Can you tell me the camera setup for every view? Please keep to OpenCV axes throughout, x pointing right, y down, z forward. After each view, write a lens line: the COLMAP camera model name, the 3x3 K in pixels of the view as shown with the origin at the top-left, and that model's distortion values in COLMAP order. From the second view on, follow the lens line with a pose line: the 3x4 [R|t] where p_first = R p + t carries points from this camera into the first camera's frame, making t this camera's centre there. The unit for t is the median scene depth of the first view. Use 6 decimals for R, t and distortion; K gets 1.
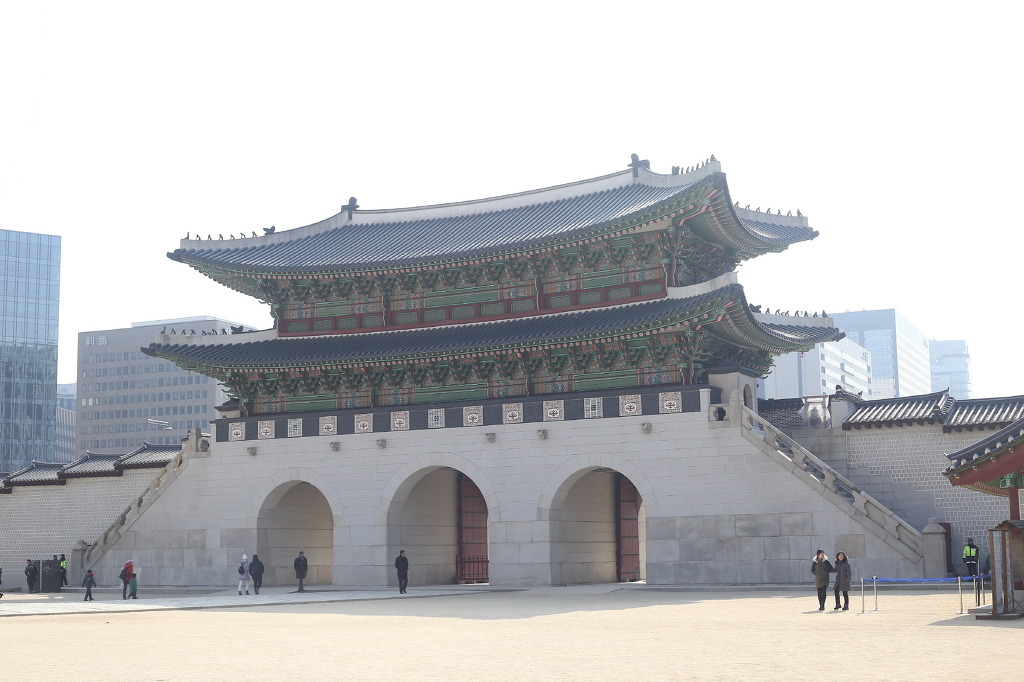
lens RADIAL K [[1484.1, 0, 512.0], [0, 1484.1, 341.0], [0, 0, 1]] dist [-0.098039, -0.061886]
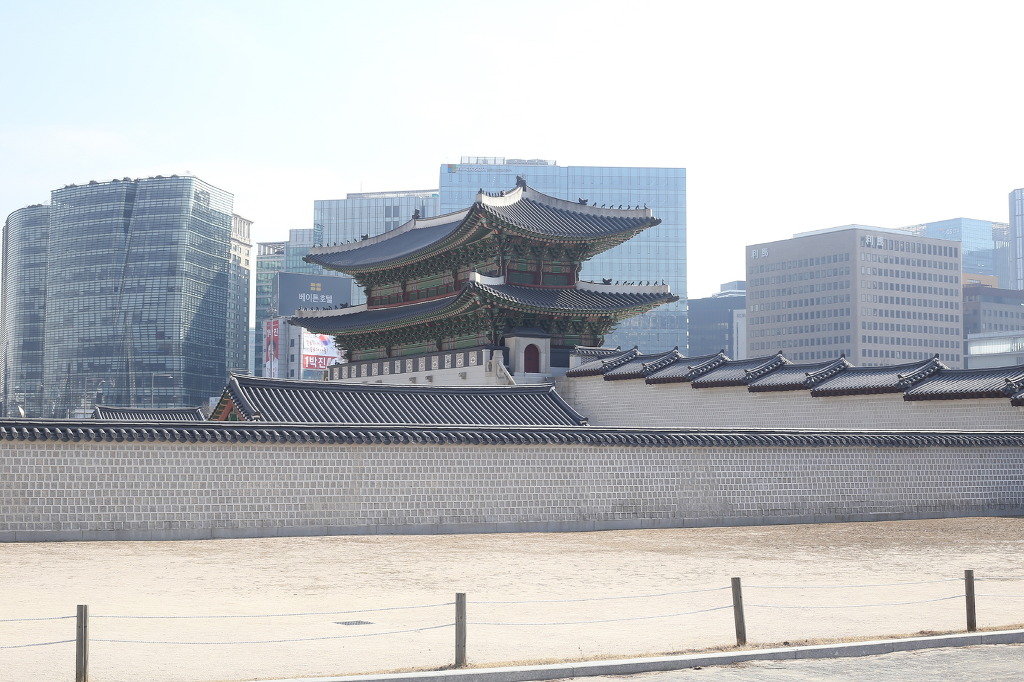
lens RADIAL K [[1484.1, 0, 512.0], [0, 1484.1, 341.0], [0, 0, 1]] dist [-0.098039, -0.061886]
pose [[0.836575, -0.019254, -0.547513, 0.759810], [0.061354, 0.996388, 0.058707, -0.048211], [0.544405, -0.082705, 0.834735, -0.166216]]
